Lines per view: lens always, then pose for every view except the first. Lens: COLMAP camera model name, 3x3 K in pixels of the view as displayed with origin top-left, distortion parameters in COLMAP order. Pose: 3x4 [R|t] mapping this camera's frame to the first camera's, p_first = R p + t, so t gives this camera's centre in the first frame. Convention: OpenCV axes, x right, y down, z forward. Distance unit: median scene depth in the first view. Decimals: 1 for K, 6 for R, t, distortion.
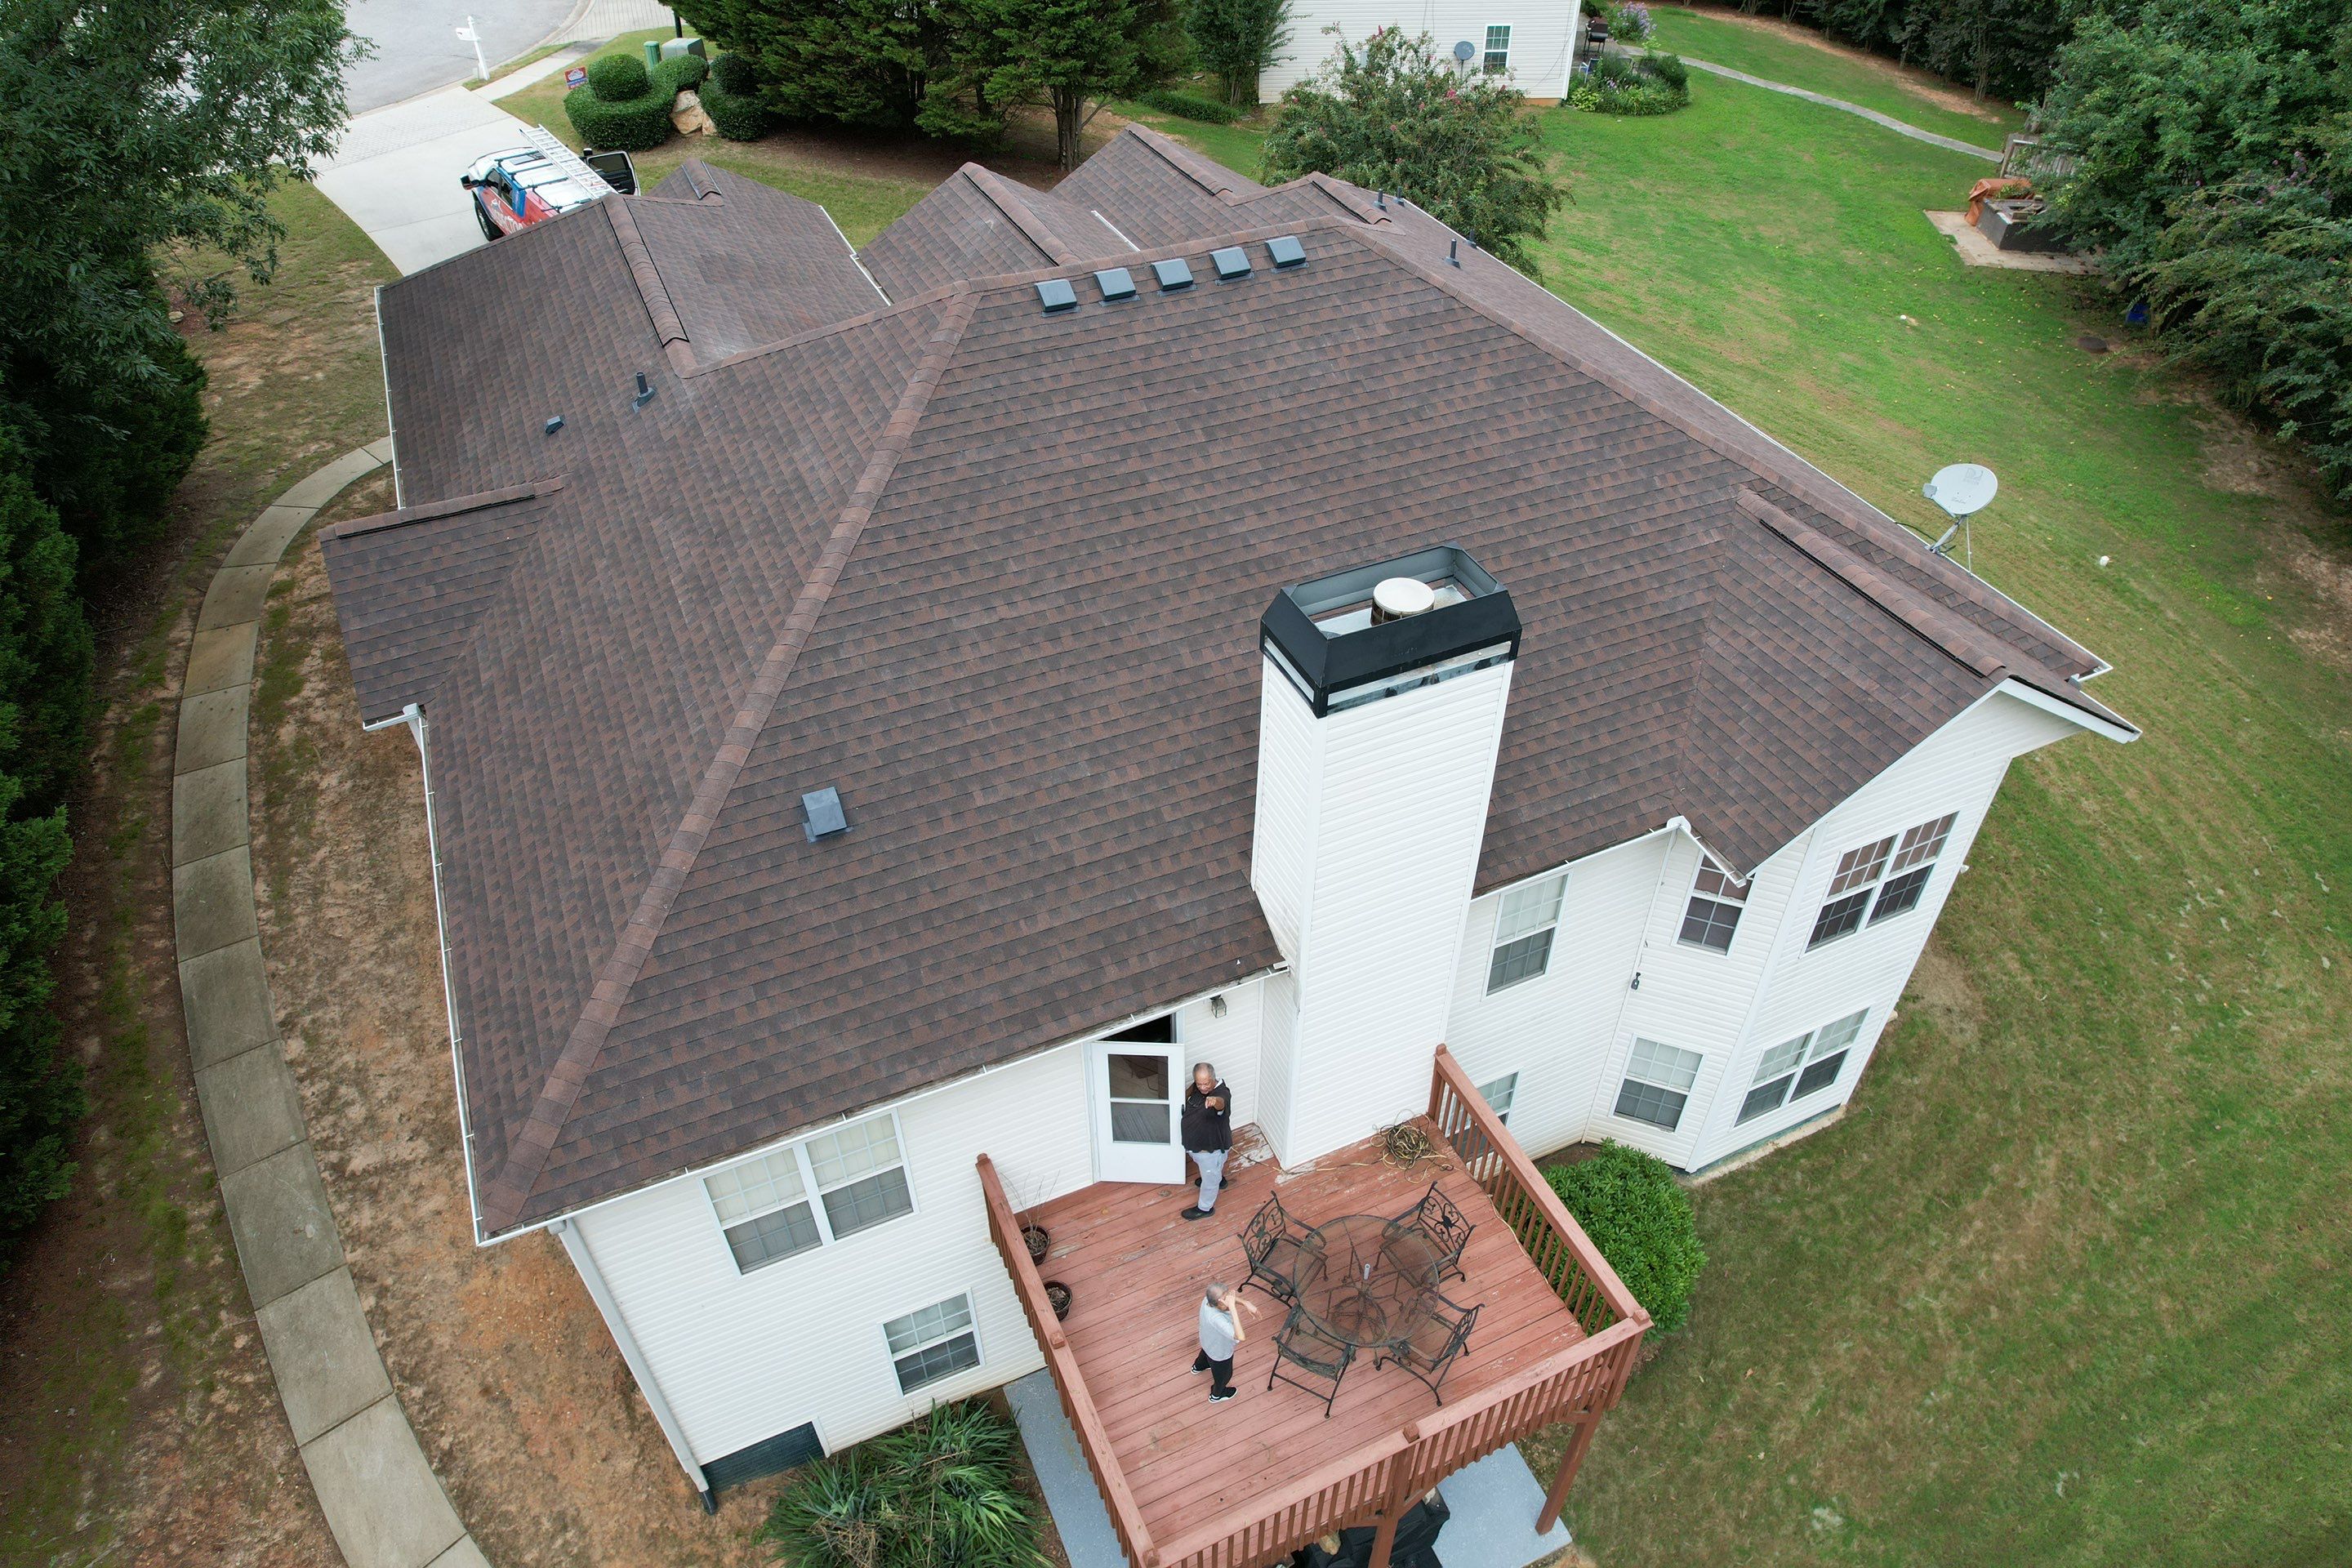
lens RADIAL K [[1505.0, 0, 1196.3], [0, 1505.0, 784.9], [0, 0, 1]] dist [-0.079526, 0.070963]
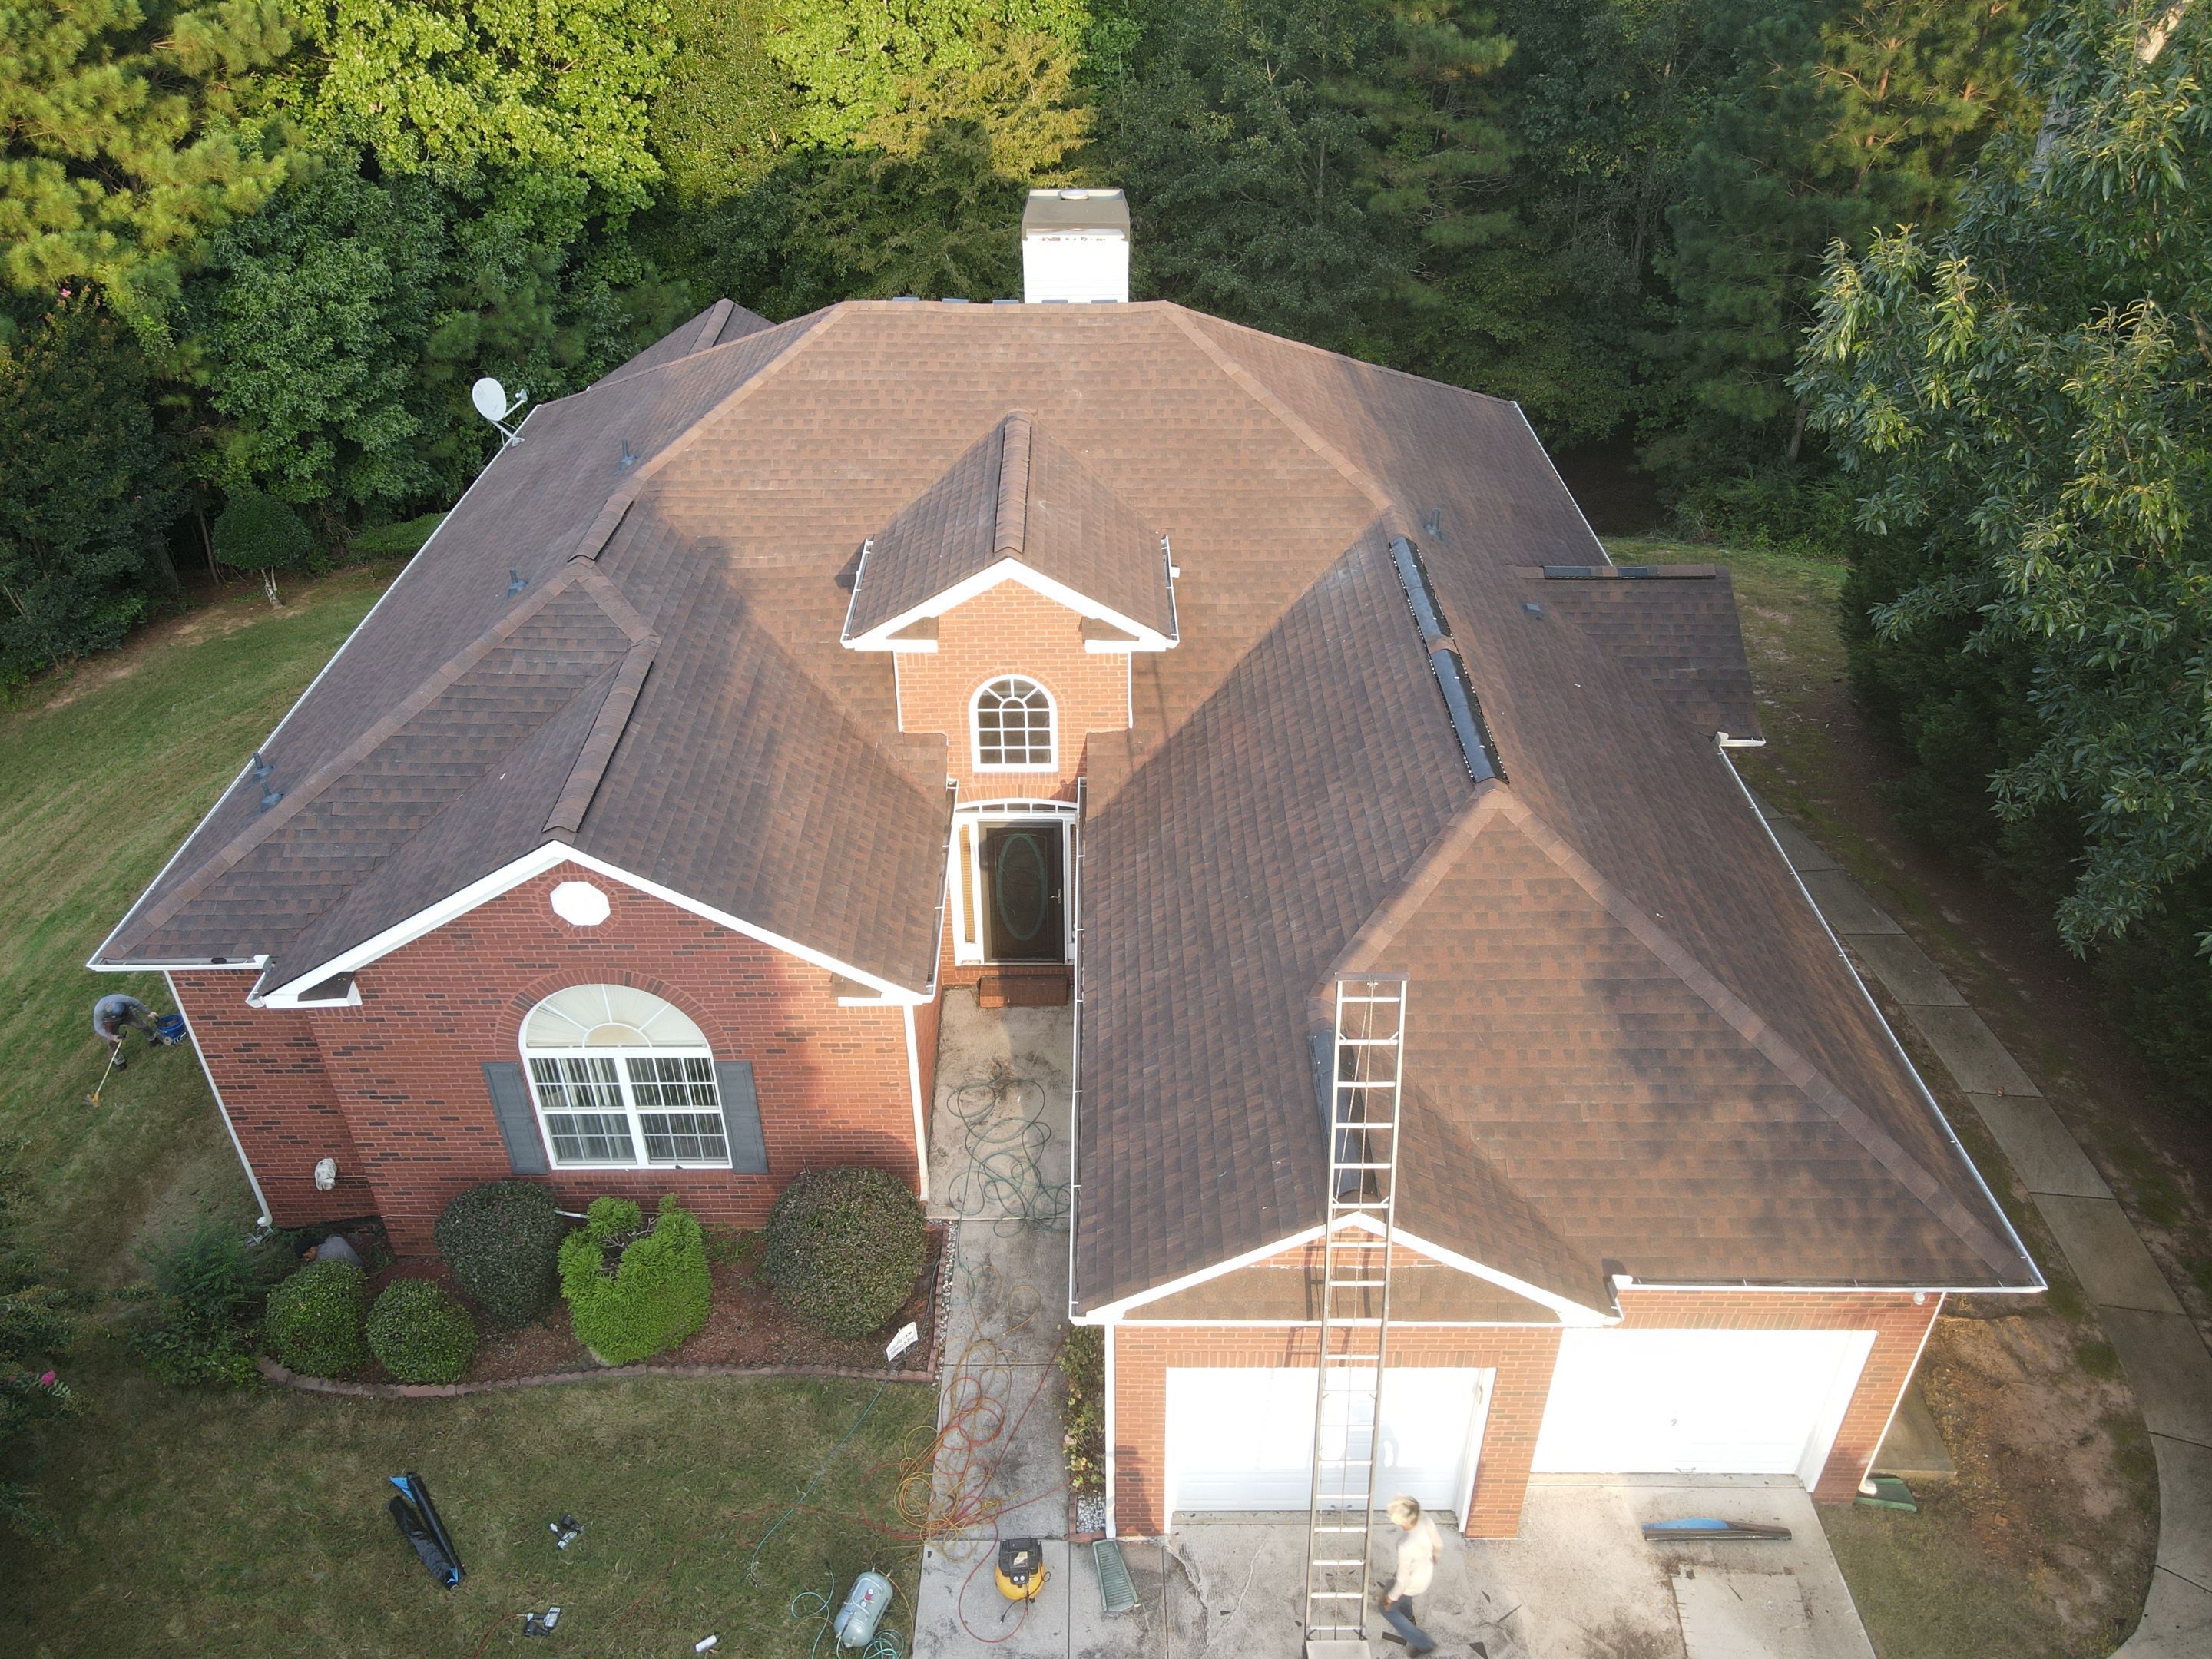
lens RADIAL K [[1623.2, 0, 1108.8], [0, 1623.2, 812.1], [0, 0, 1]] dist [-0.002339, 0.020858]
pose [[-0.909975, -0.230979, 0.344374, -0.647321], [0.276873, 0.279790, 0.919271, -1.416861], [-0.308684, 0.931862, -0.190650, 1.582243]]
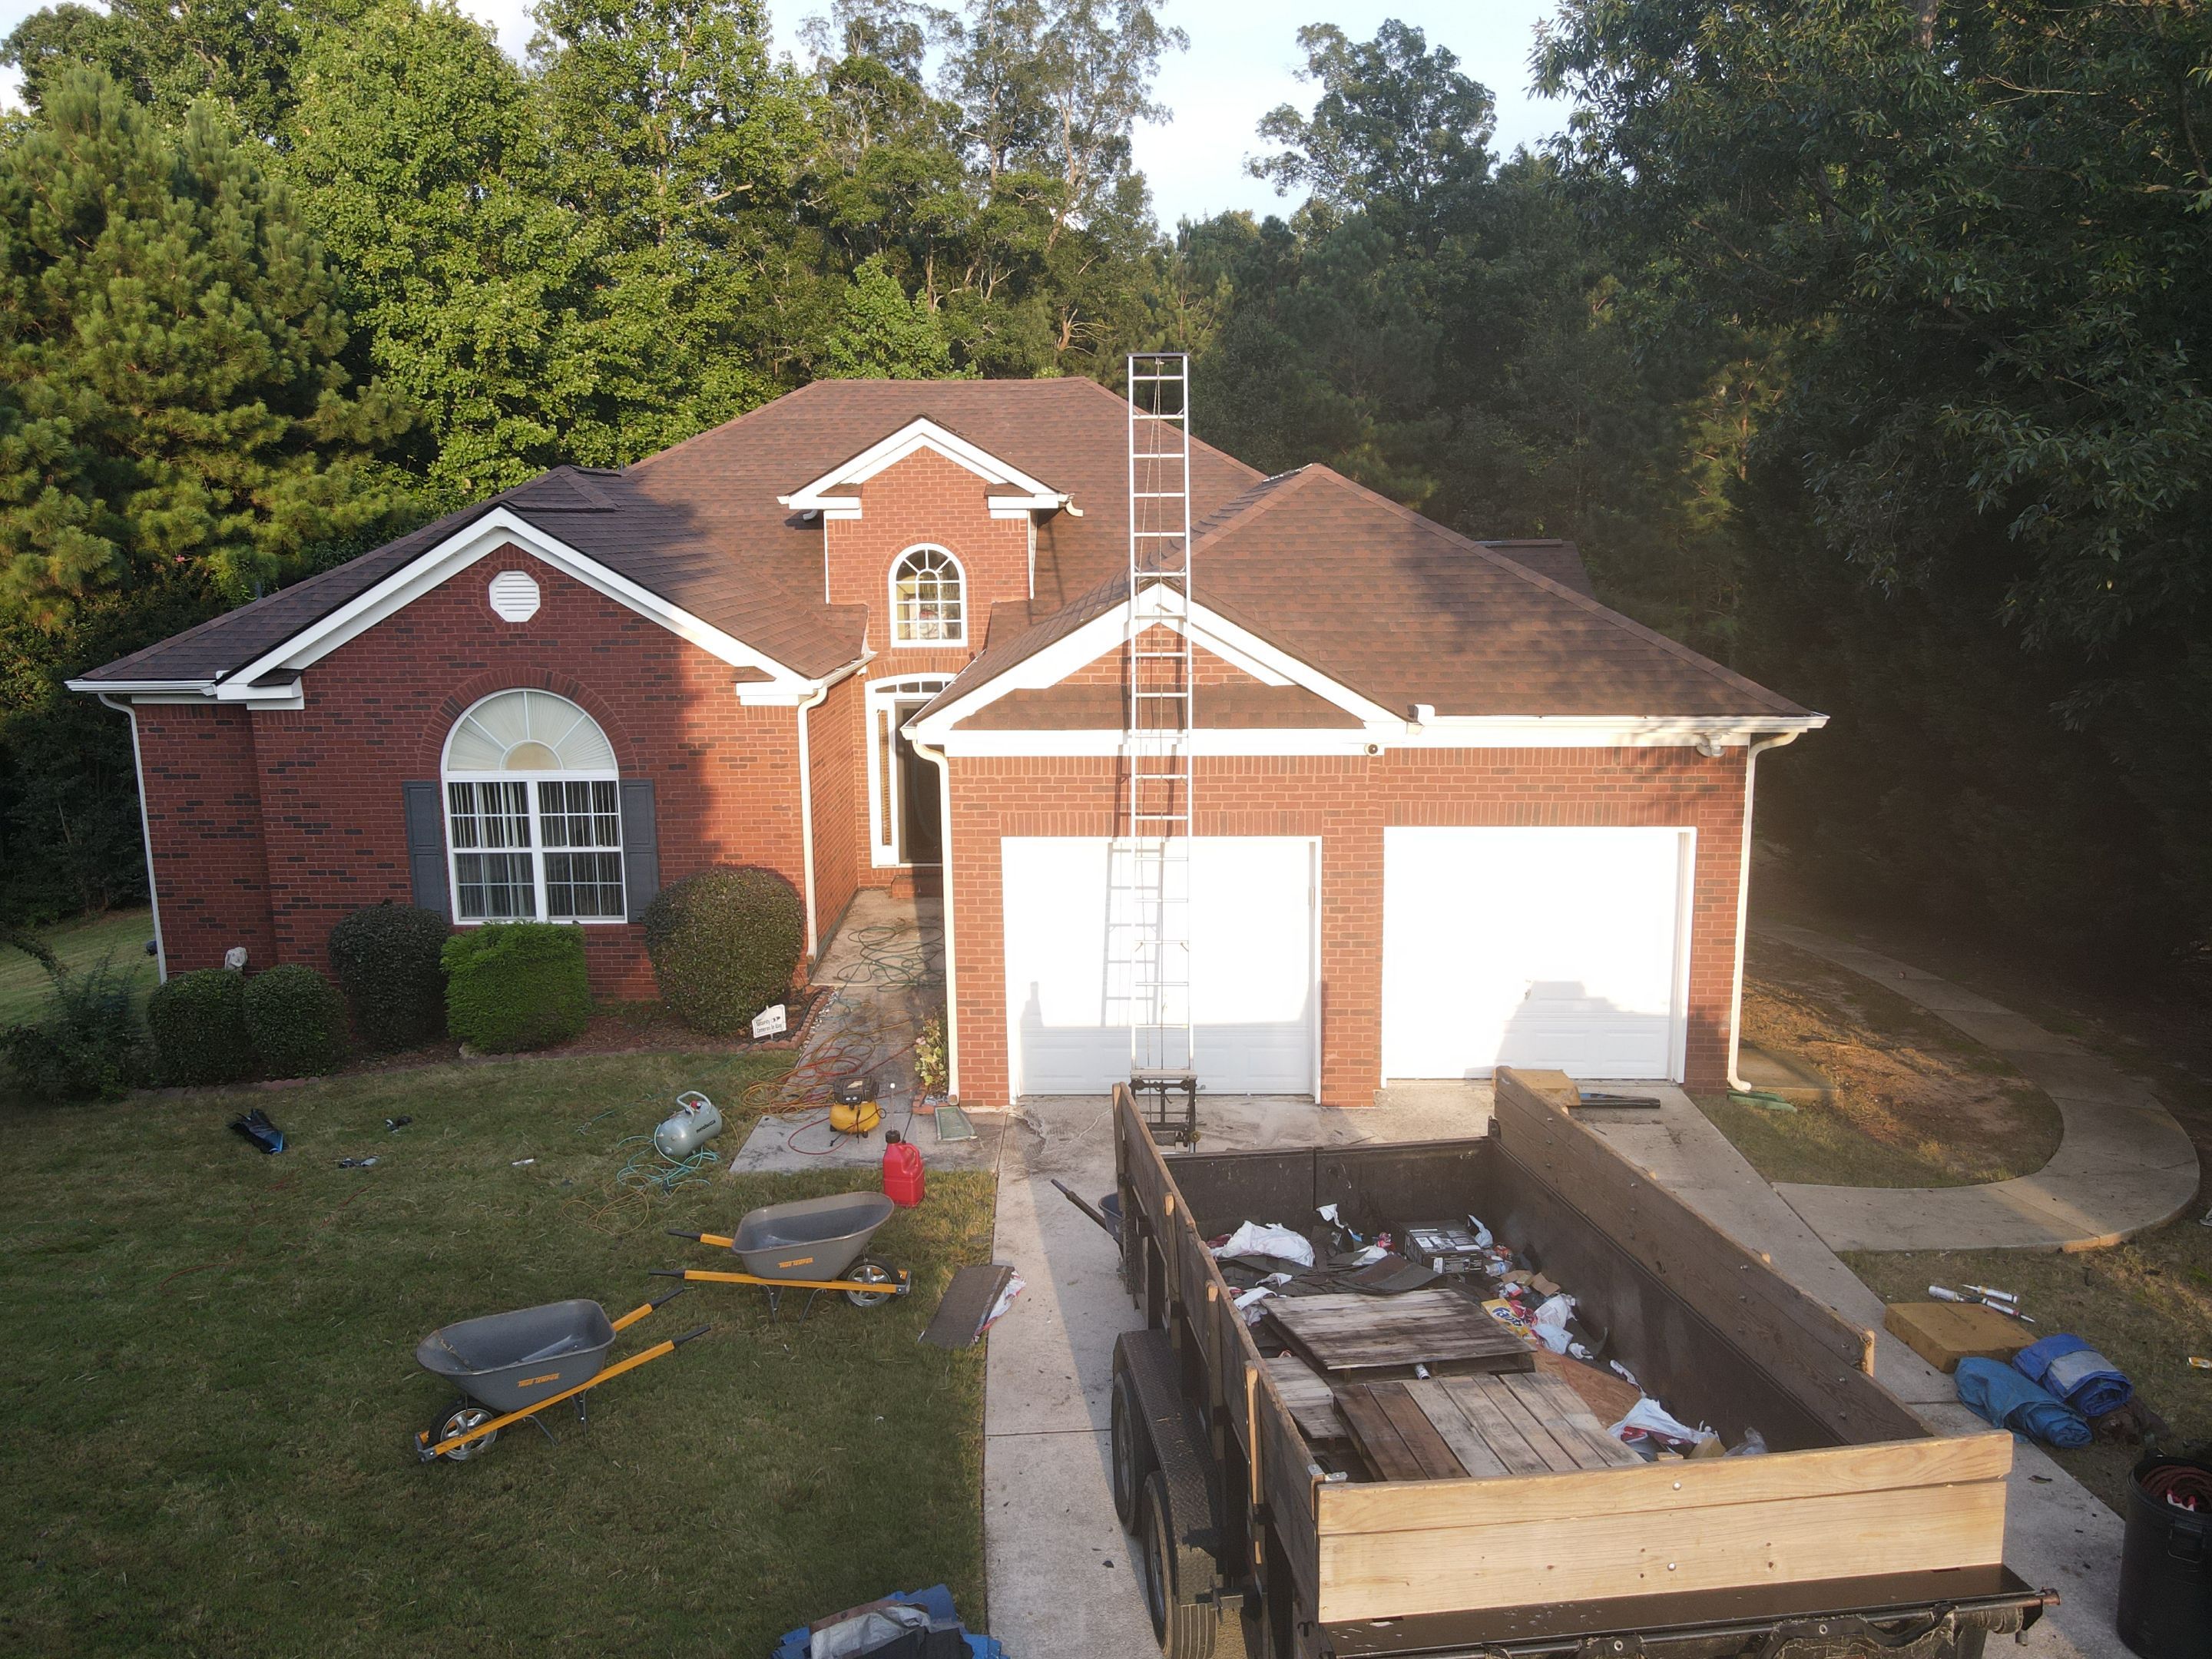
lens RADIAL K [[1623.2, 0, 1106.0], [0, 1623.2, 810.0], [0, 0, 1]] dist [-0.002339, 0.020858]
pose [[-0.899504, -0.067718, 0.431634, -0.869677], [0.299154, 0.624563, 0.721407, -1.182362], [-0.318434, 0.778033, -0.541538, 2.106051]]
